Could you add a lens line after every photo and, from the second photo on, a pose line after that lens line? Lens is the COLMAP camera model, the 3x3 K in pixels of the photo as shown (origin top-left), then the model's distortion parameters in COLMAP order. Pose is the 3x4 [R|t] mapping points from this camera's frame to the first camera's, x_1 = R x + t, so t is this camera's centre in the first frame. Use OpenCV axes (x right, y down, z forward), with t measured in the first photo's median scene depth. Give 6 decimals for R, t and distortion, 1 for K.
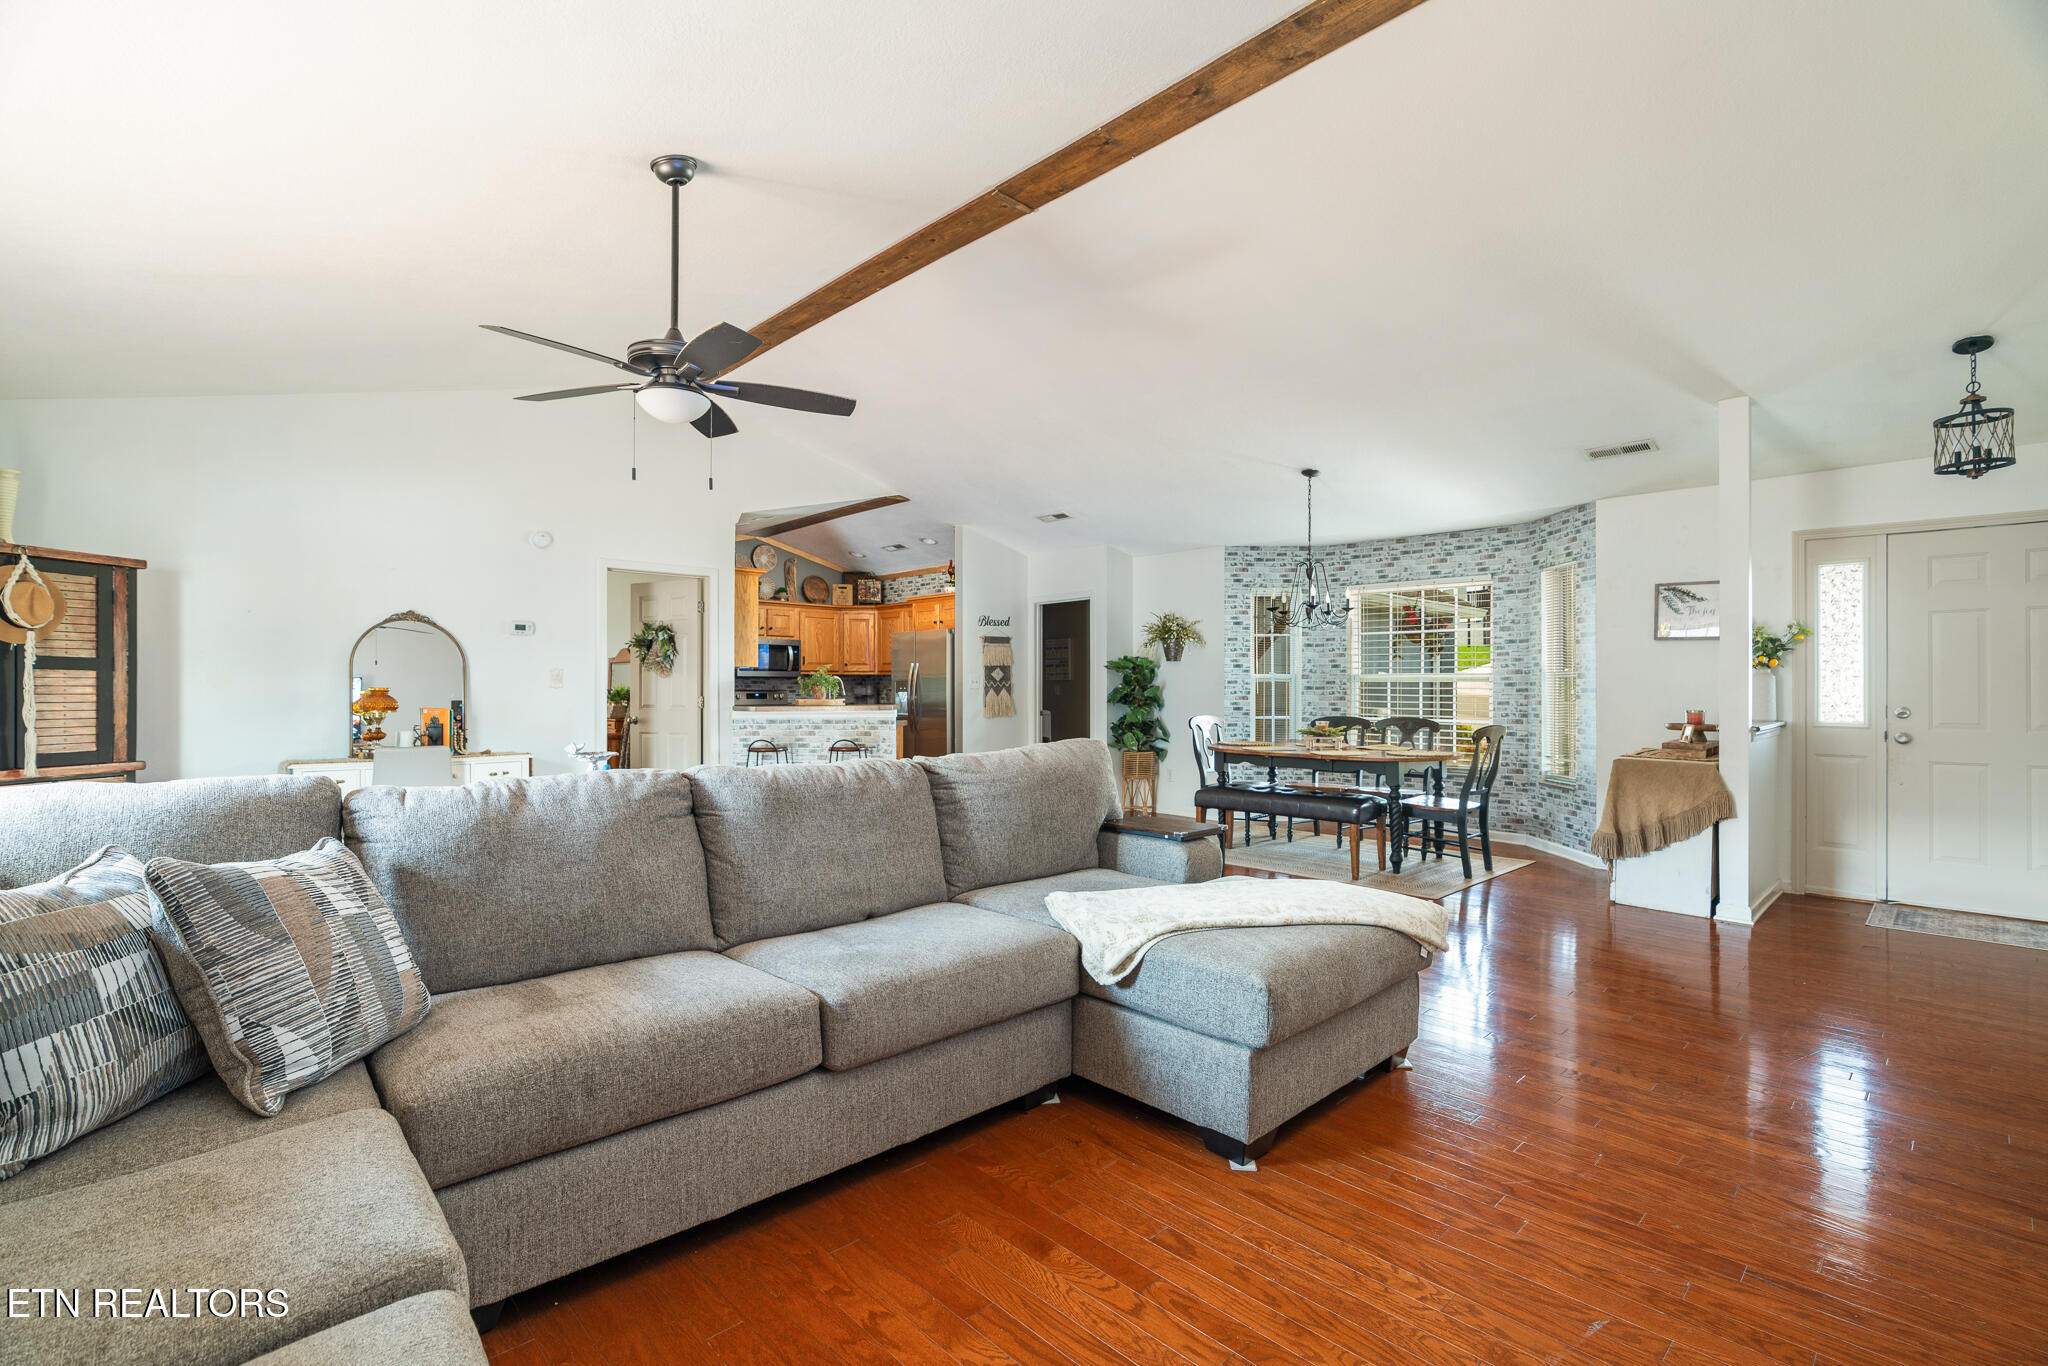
lens RADIAL K [[939.9, 0, 1026.7], [0, 939.9, 689.5], [0, 0, 1]] dist [-0.001155, 0.001108]
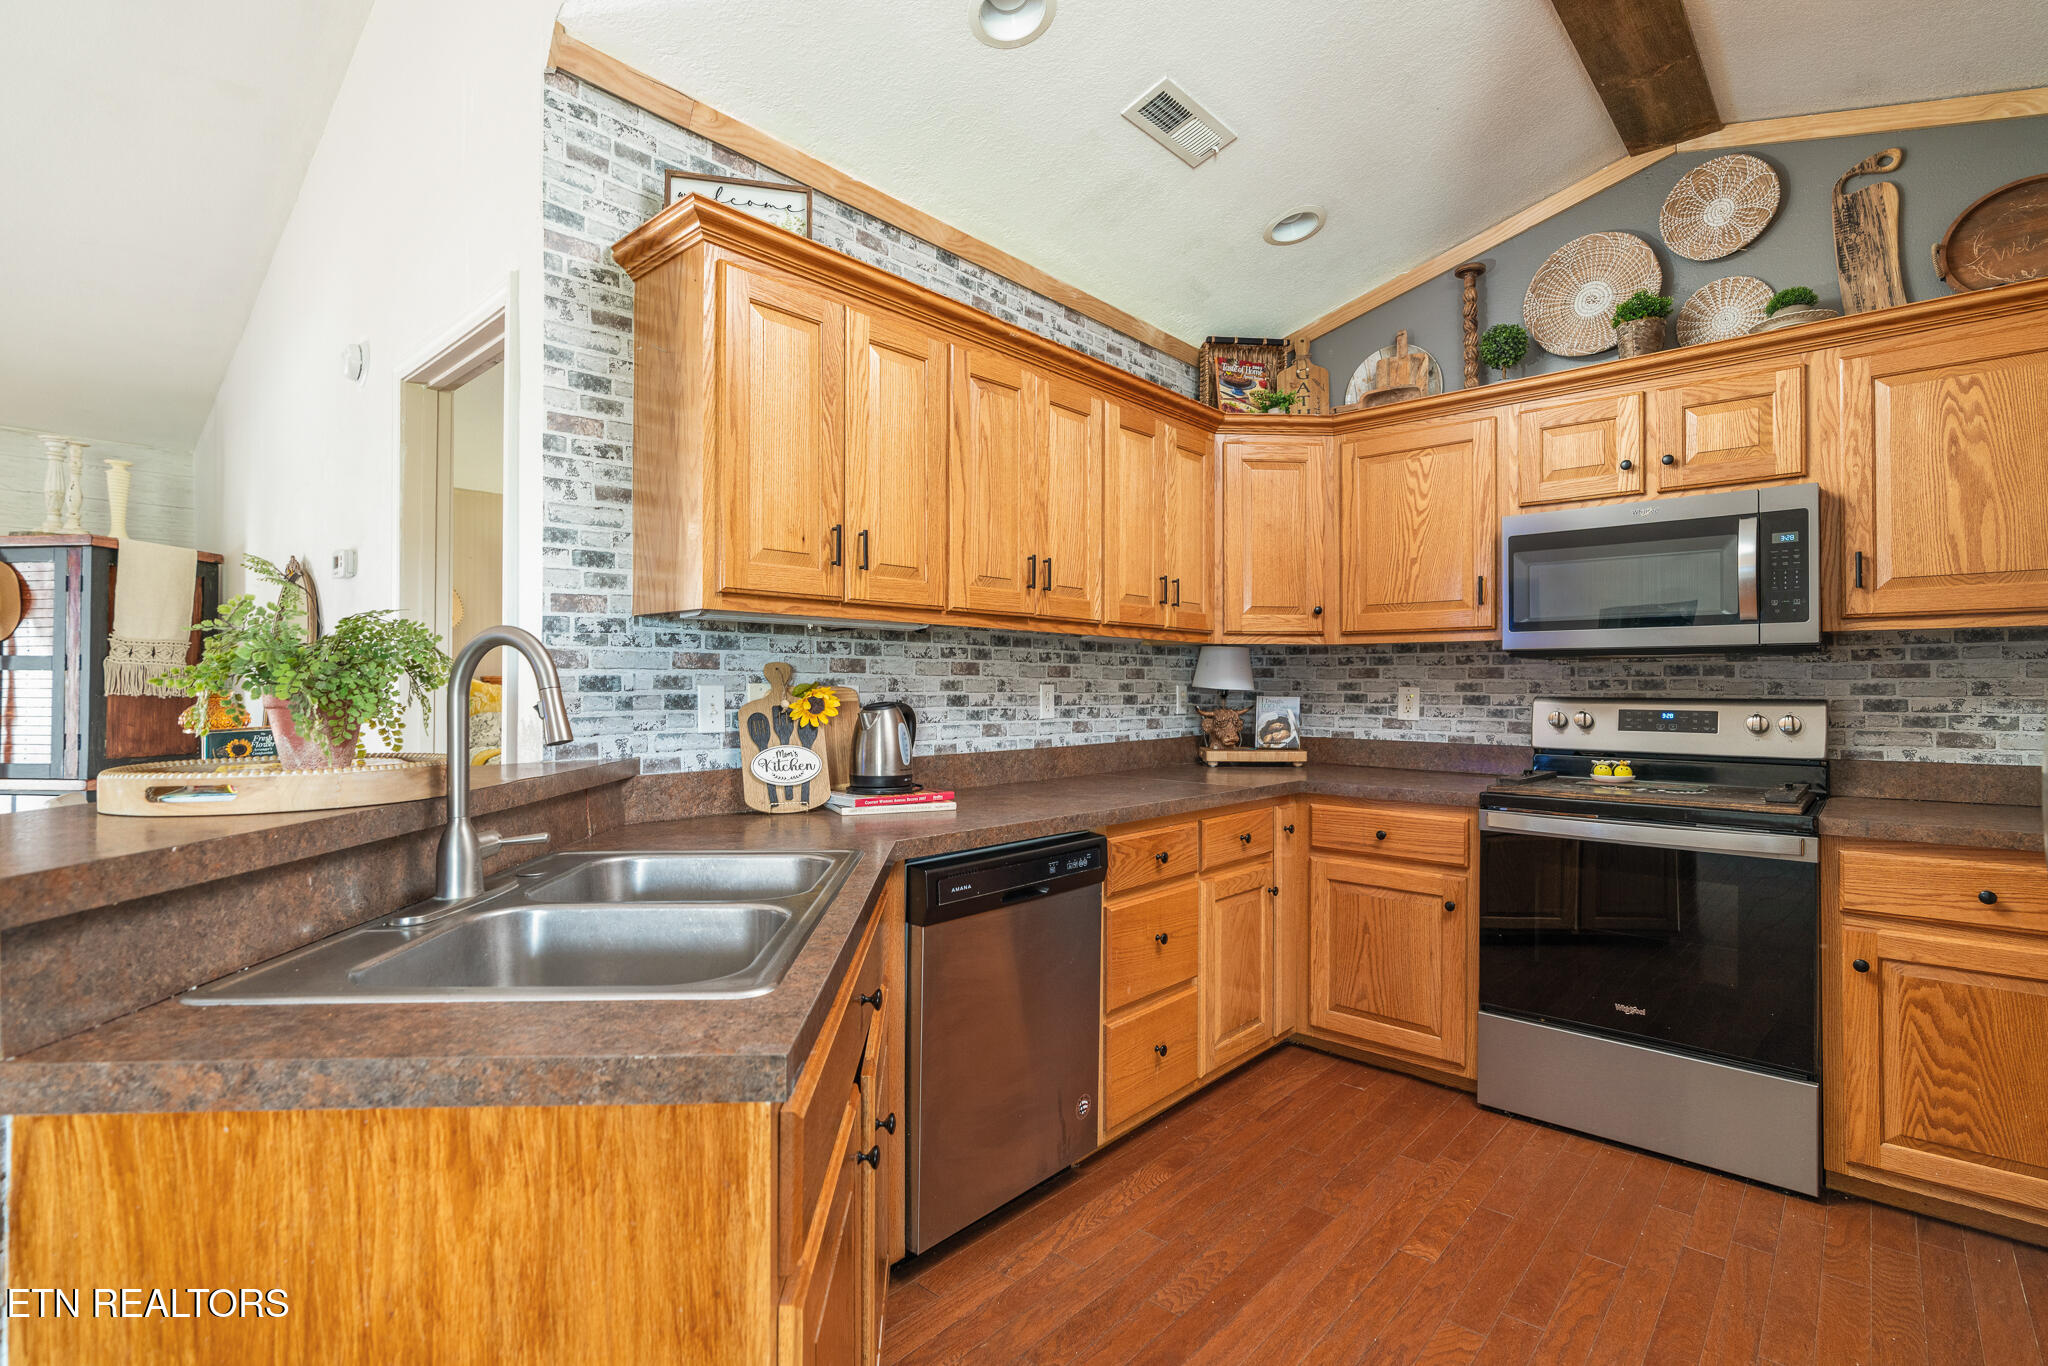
lens RADIAL K [[970.2, 0, 1032.1], [0, 970.2, 664.9], [0, 0, 1]] dist [-0.002222, 0.000453]
pose [[0.067130, -0.016781, -0.997603, -0.009743], [0.001149, 0.999859, -0.016741, -0.002467], [0.997744, -0.000022, 0.067140, 0.481363]]
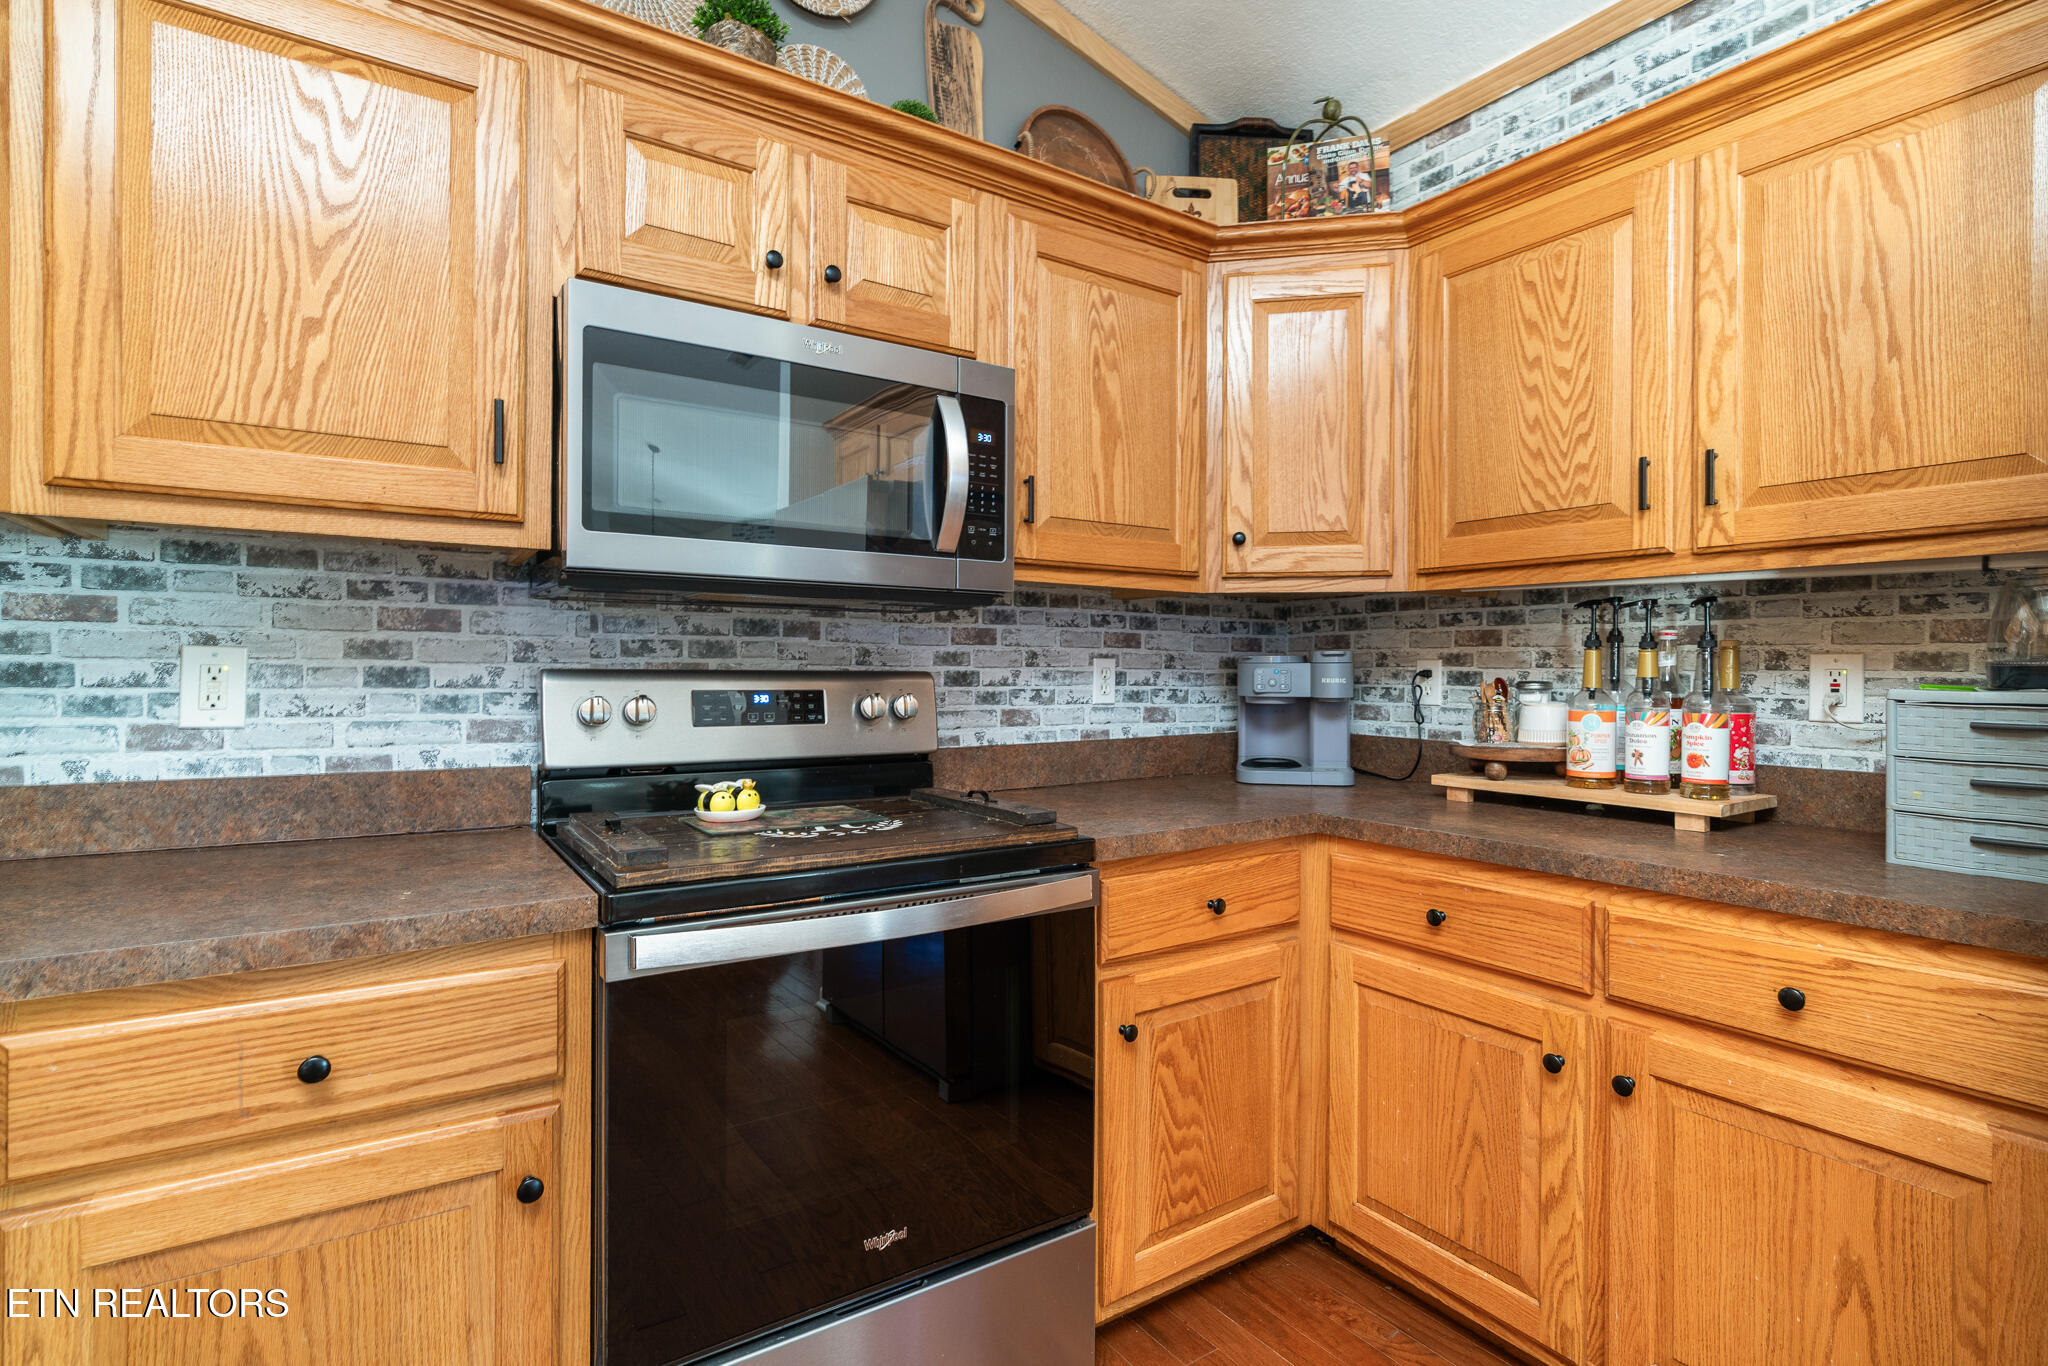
lens RADIAL K [[970.1, 0, 990.6], [0, 970.1, 676.5], [0, 0, 1]] dist [-0.010482, 0.000436]
pose [[0.981493, 0.011118, -0.191174, -0.128746], [-0.009408, 0.999907, 0.009854, 0.000048], [0.191266, -0.007874, 0.981507, 0.505444]]
